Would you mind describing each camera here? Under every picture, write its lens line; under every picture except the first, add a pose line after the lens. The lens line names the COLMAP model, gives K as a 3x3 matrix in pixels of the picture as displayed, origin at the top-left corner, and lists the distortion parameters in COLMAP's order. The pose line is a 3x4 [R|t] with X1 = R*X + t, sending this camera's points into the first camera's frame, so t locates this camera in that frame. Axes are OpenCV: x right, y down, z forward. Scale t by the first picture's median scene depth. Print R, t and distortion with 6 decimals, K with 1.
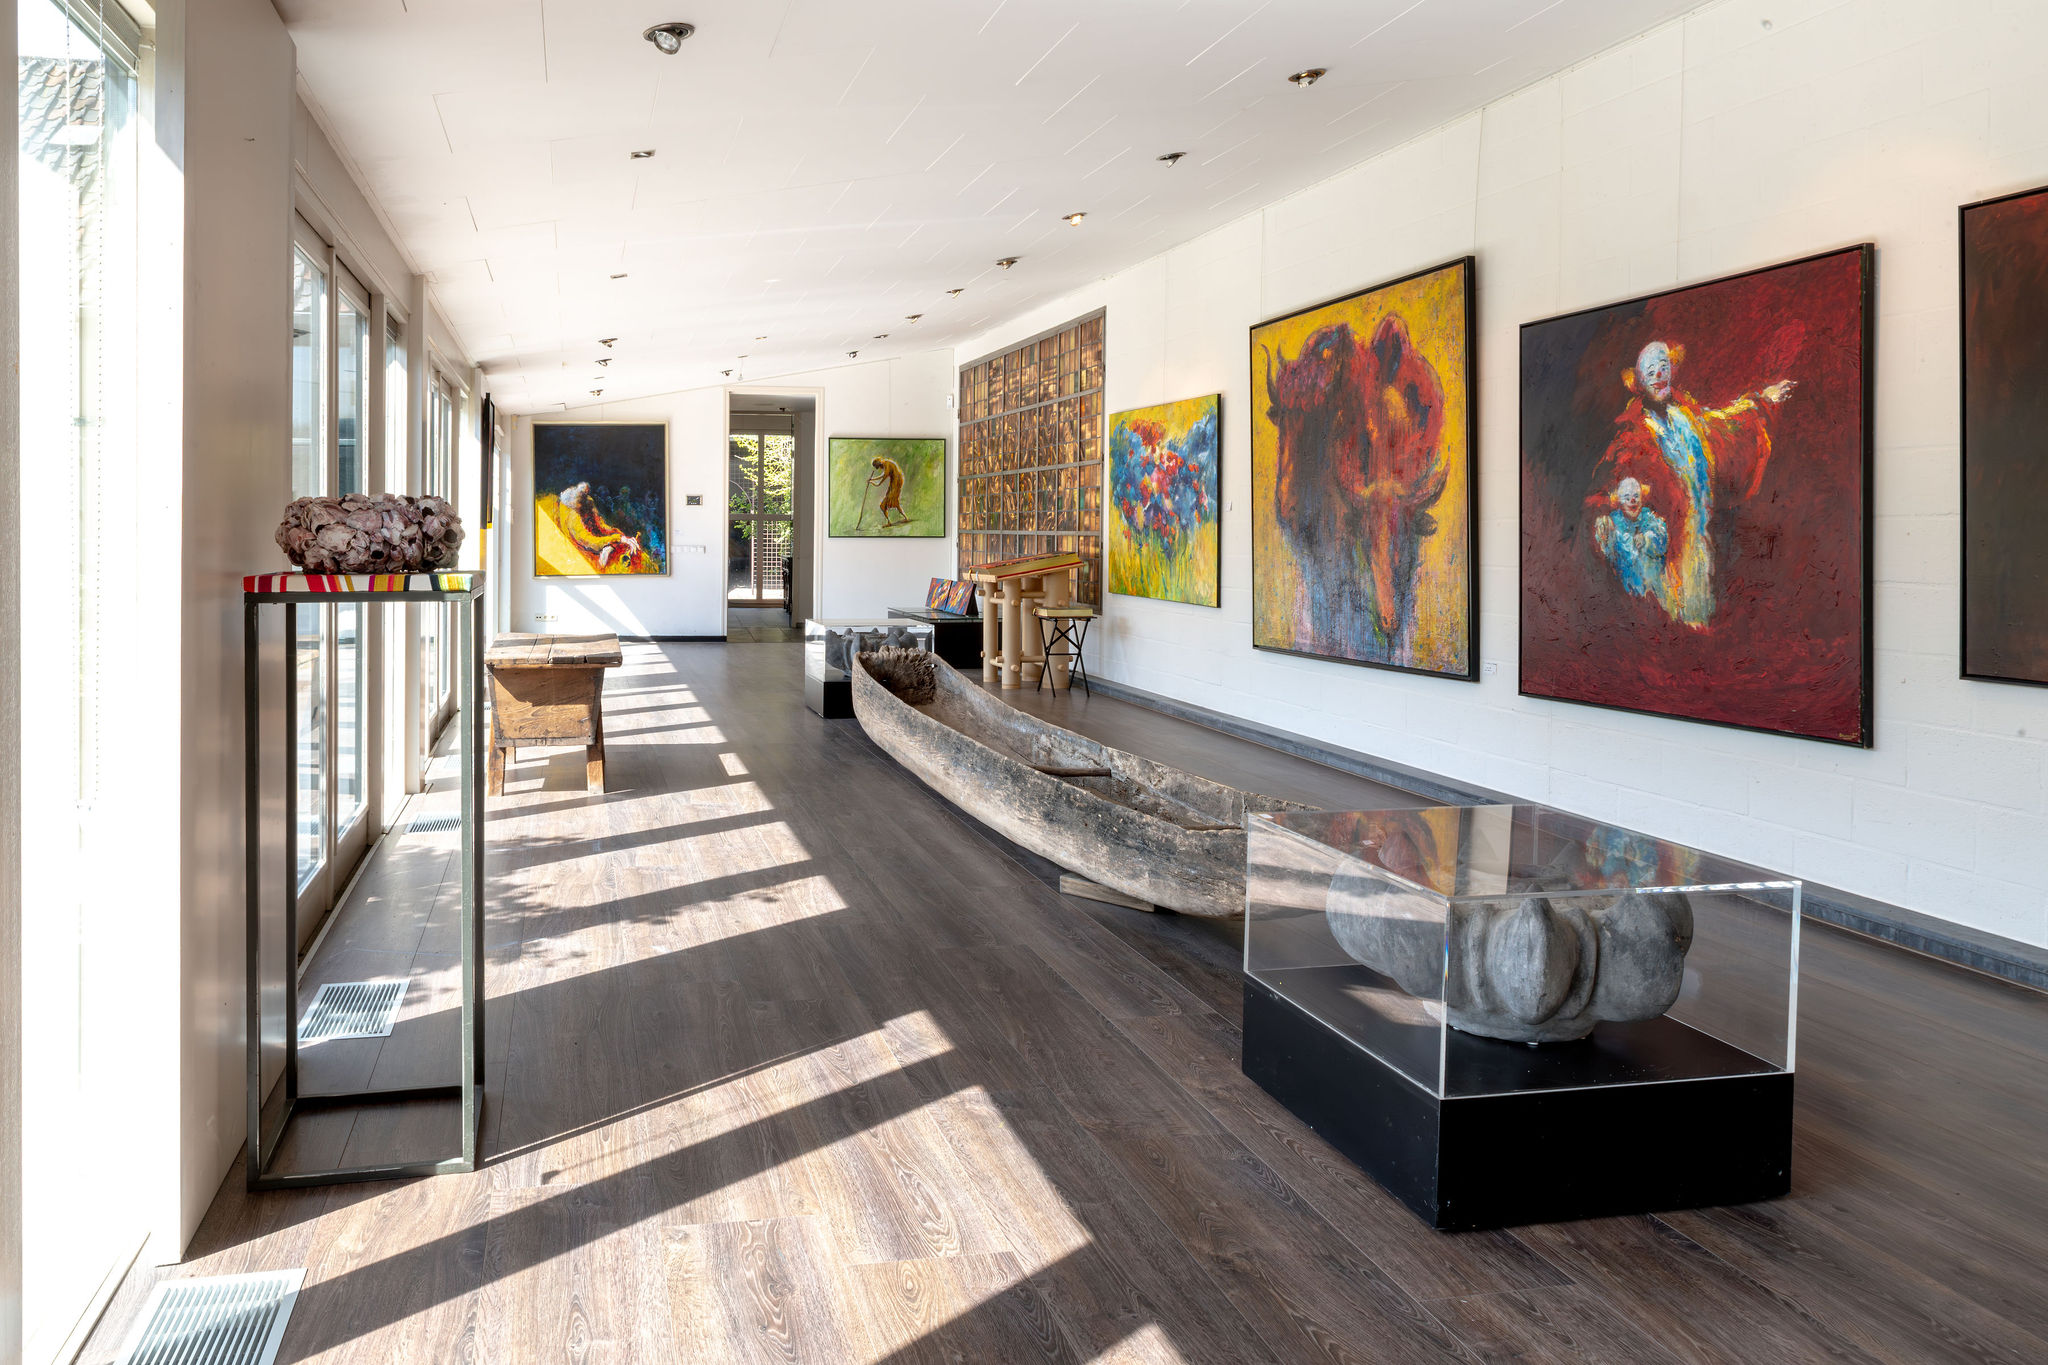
lens RADIAL K [[1826.1, 0, 1024.0], [0, 1826.1, 682.5], [0, 0, 1]] dist [-0.001655, -0.000931]
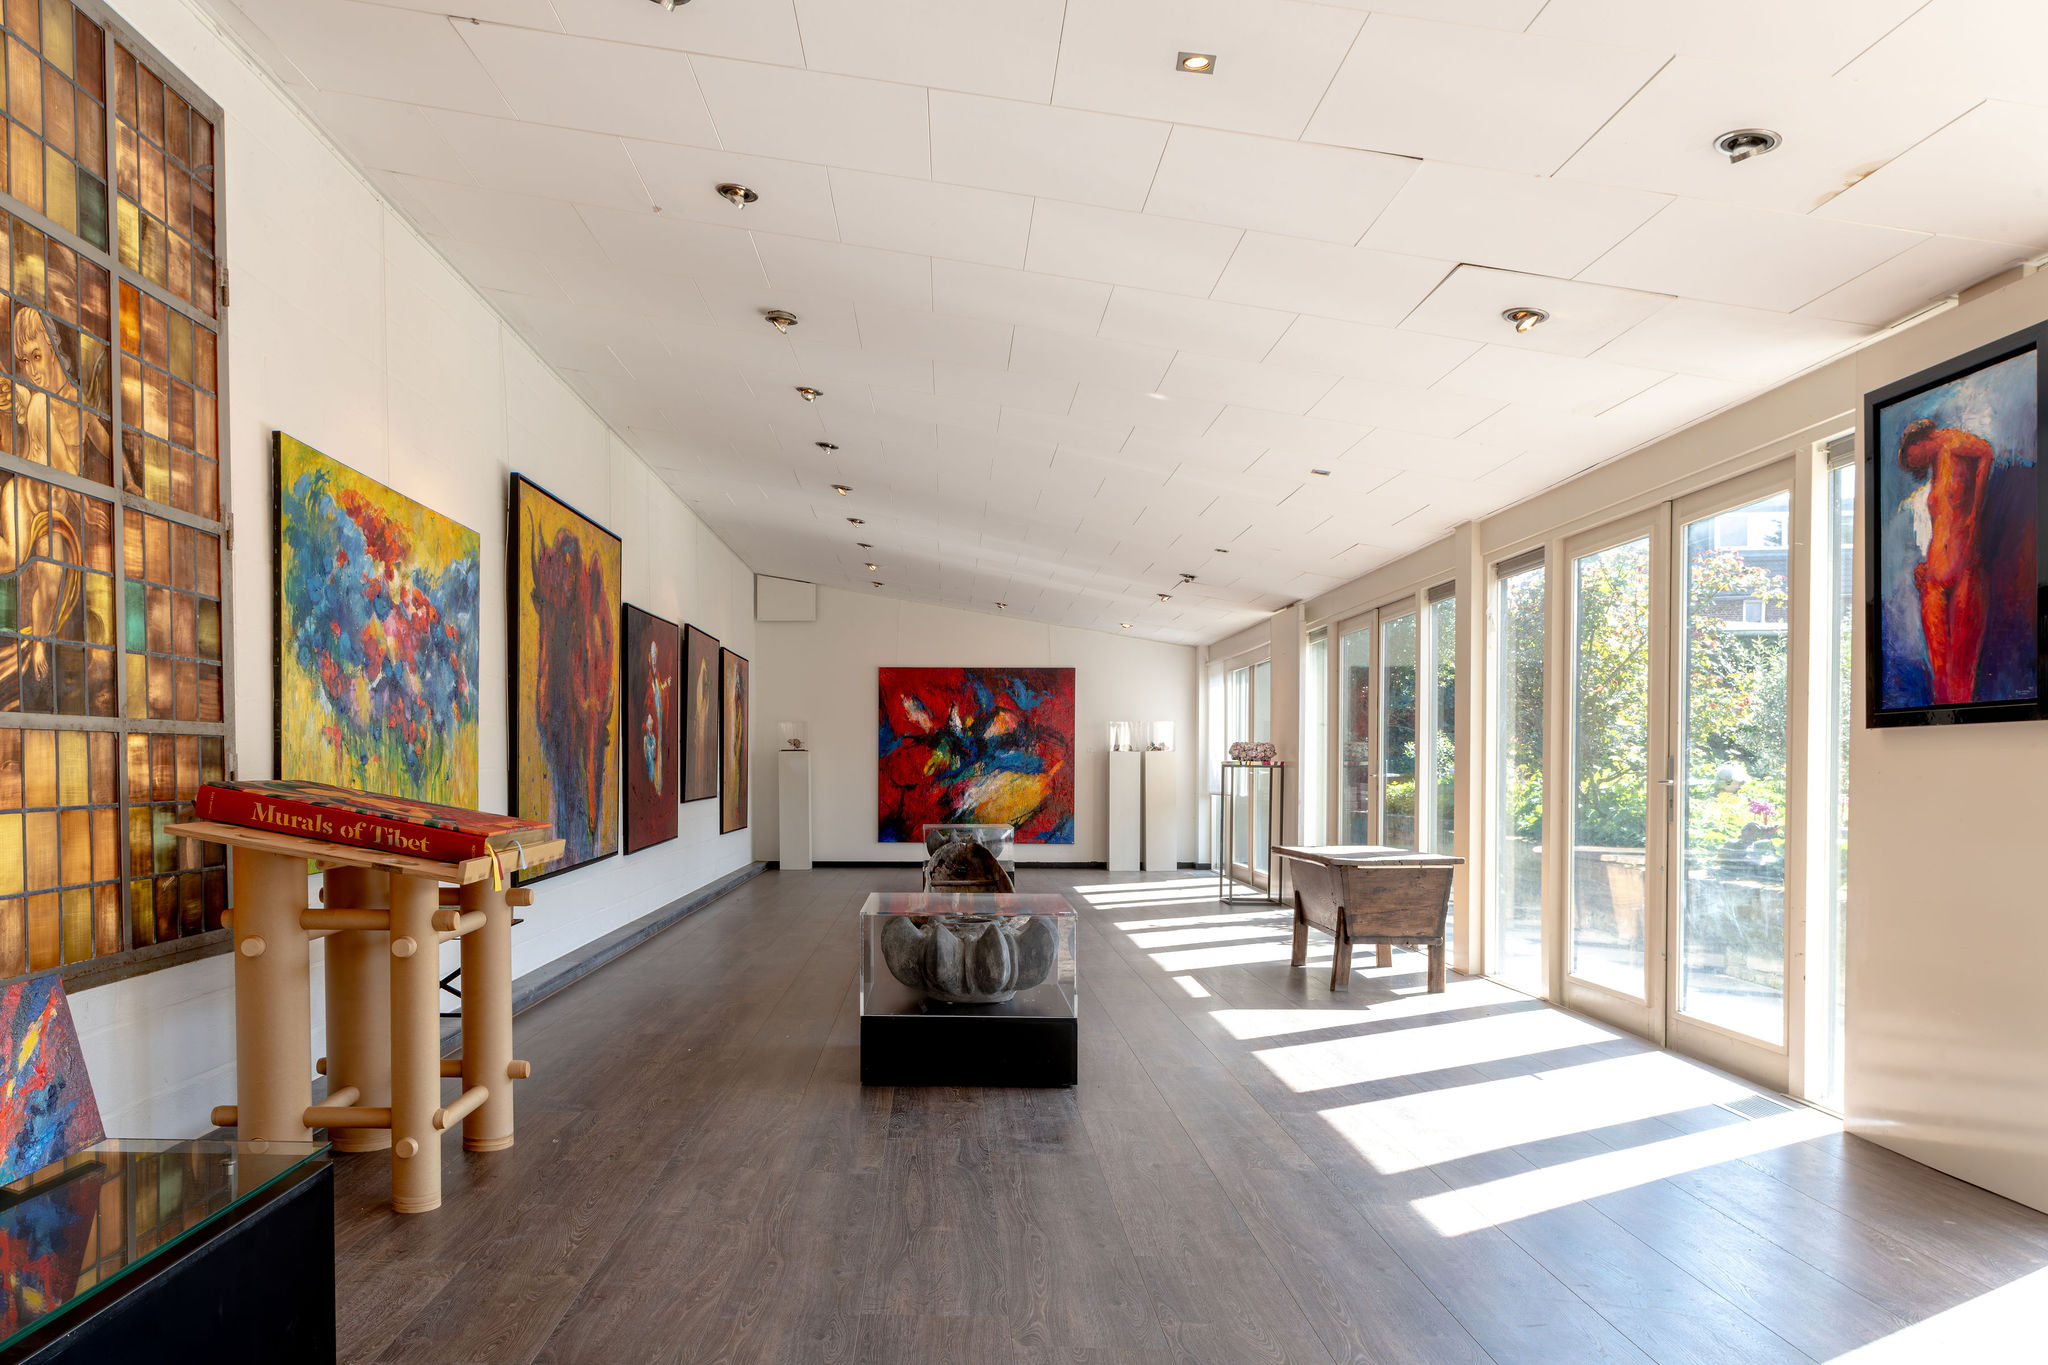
lens RADIAL K [[1826.1, 0, 1024.0], [0, 1826.1, 682.5], [0, 0, 1]] dist [-0.001655, -0.000931]
pose [[-0.979632, -0.007900, 0.200646, -0.214489], [-0.000164, 0.999257, 0.038543, -0.121258], [-0.200801, 0.037725, -0.978905, 1.526068]]
